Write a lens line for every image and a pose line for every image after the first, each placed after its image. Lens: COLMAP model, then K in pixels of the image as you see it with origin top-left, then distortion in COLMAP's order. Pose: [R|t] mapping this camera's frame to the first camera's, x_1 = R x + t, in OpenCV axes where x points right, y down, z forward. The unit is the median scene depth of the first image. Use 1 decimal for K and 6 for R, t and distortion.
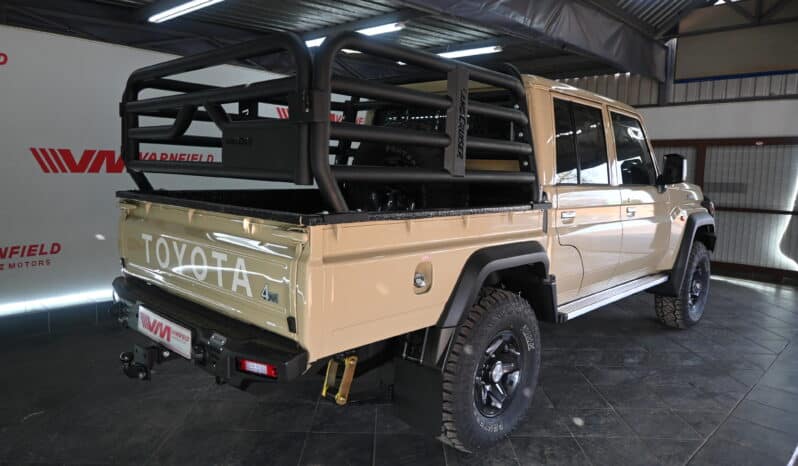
lens RADIAL K [[540.7, 0, 399.0], [0, 540.7, 233.0], [0, 0, 1]] dist [-0.002752, -0.000575]
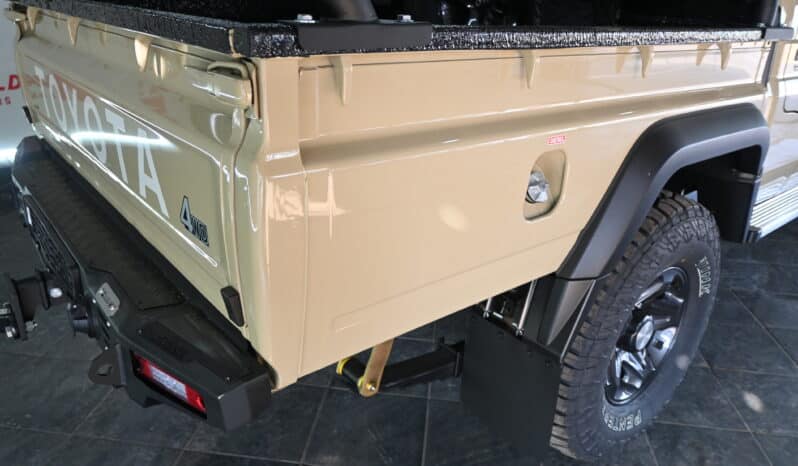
lens RADIAL K [[573.3, 0, 399.0], [0, 573.3, 233.0], [0, 0, 1]] dist [-0.008544, 0.001850]
pose [[0.992373, 0.062516, -0.106245, -0.020941], [-0.031319, 0.961448, 0.273196, -0.005740], [0.119229, -0.267785, 0.956073, 0.440390]]
